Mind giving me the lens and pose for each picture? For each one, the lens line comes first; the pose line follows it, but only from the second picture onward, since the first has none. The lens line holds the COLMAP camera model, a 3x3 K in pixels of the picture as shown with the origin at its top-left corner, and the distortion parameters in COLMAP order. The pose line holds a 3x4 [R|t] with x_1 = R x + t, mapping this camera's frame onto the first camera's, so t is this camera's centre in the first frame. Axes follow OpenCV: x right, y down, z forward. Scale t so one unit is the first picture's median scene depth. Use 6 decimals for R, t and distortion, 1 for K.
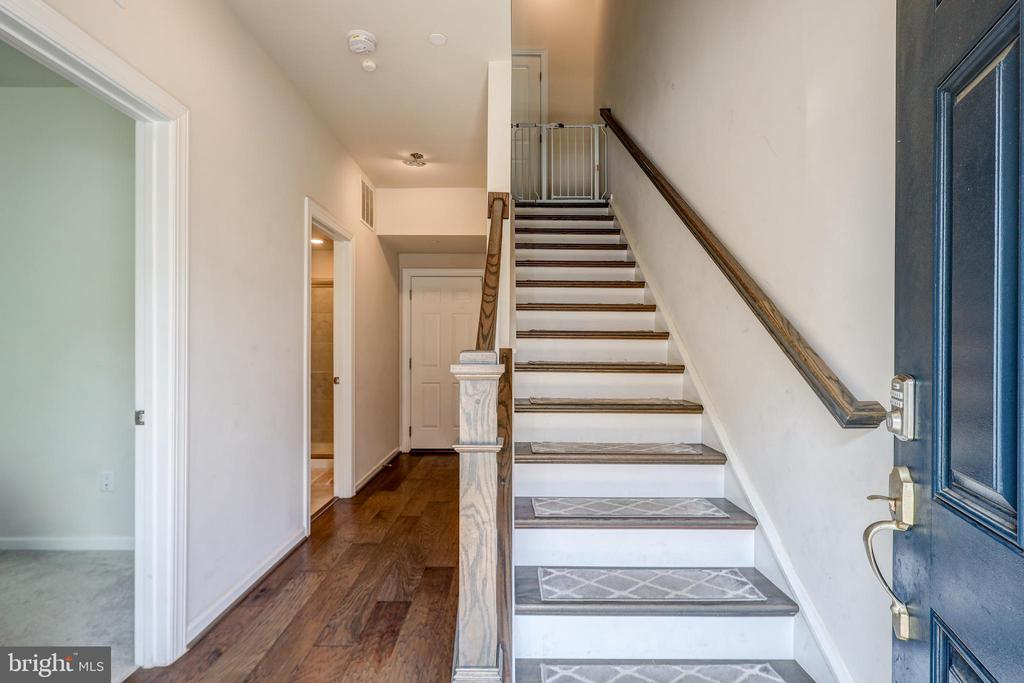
lens RADIAL K [[491.2, 0, 509.8], [0, 491.2, 350.8], [0, 0, 1]] dist [-0.000643, -0.000456]
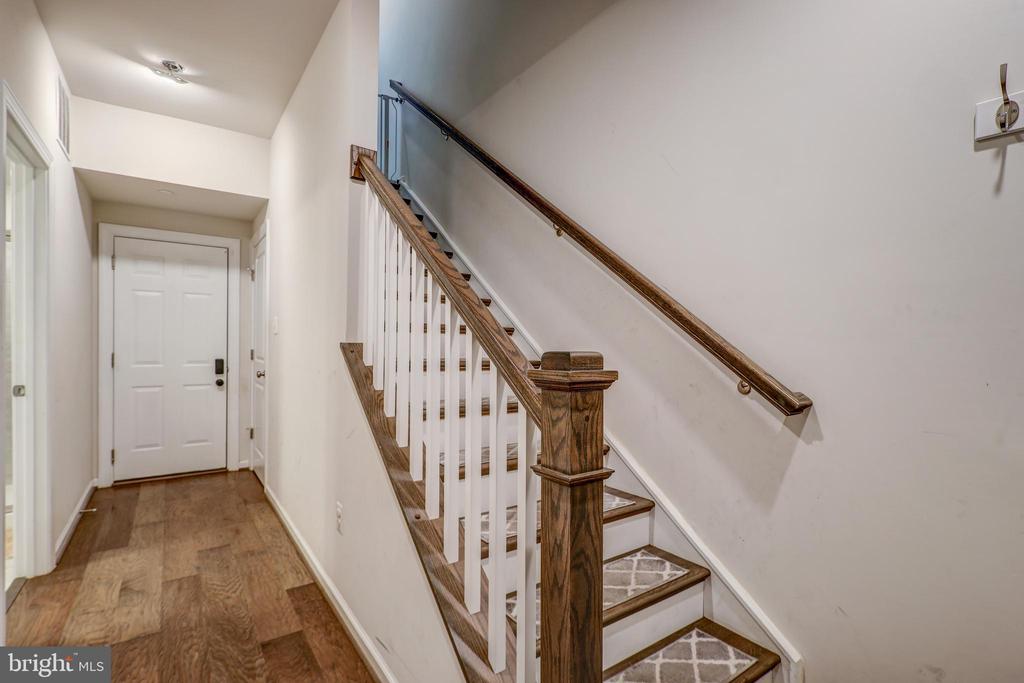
lens RADIAL K [[491.2, 0, 509.8], [0, 491.2, 350.8], [0, 0, 1]] dist [-0.000643, -0.000456]
pose [[0.819391, 0.001085, 0.573234, -0.225638], [-0.010711, 0.999853, 0.013418, -0.004493], [-0.573135, -0.017135, 0.819282, 0.159717]]
